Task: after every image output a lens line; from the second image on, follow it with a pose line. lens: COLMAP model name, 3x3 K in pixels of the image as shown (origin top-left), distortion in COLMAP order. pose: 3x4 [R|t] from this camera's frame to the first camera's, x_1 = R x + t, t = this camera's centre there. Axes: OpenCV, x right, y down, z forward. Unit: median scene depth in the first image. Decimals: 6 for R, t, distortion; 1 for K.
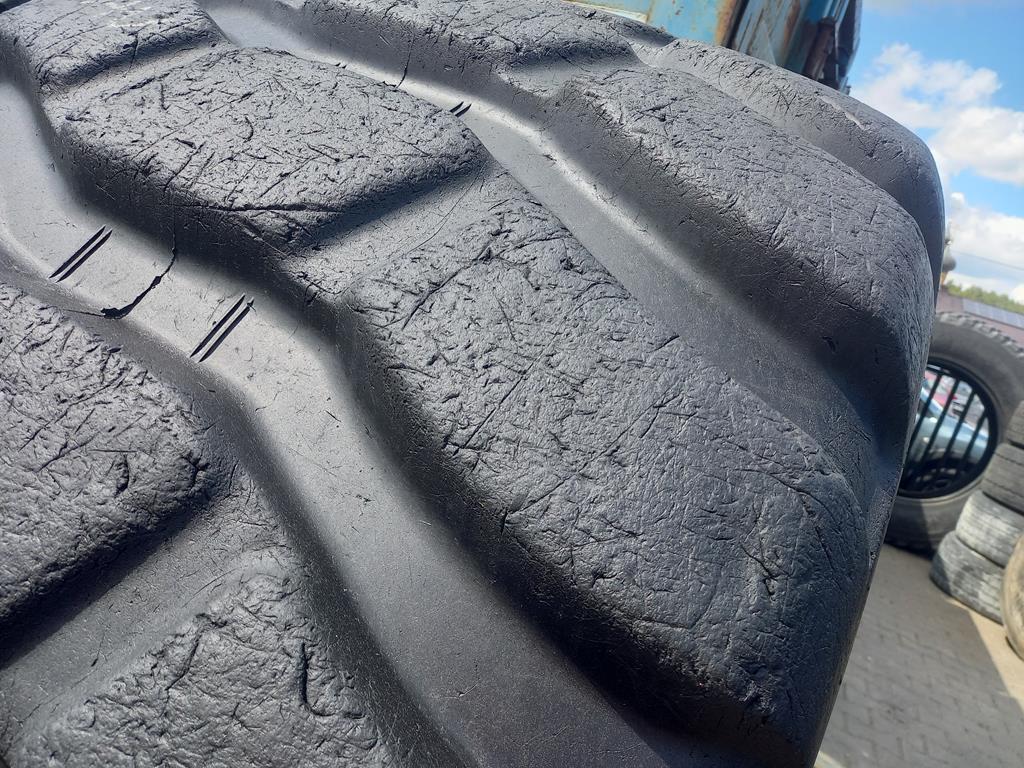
lens RADIAL K [[851.0, 0, 512.0], [0, 851.0, 384.0], [0, 0, 1]] dist [0.105285, -0.092526]
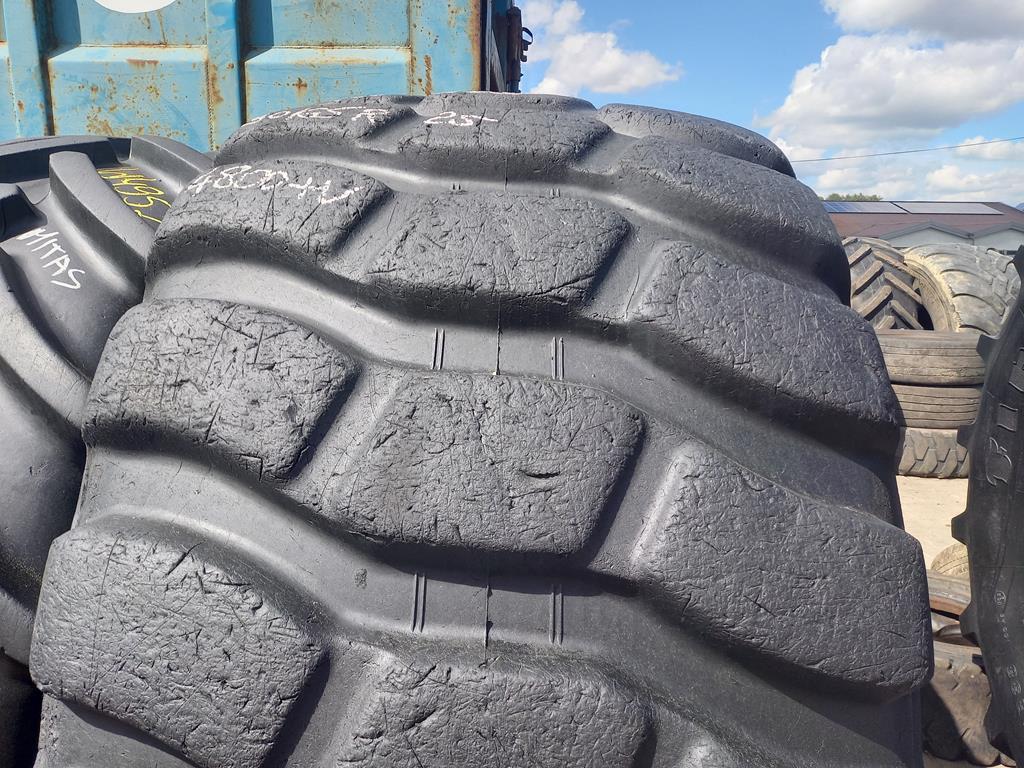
lens RADIAL K [[851.0, 0, 512.0], [0, 851.0, 384.0], [0, 0, 1]] dist [0.105285, -0.092526]
pose [[0.870058, -0.347217, 0.349914, -1.064316], [0.327918, 0.937671, 0.115079, -0.250549], [-0.368062, 0.014617, 0.929686, -0.606647]]
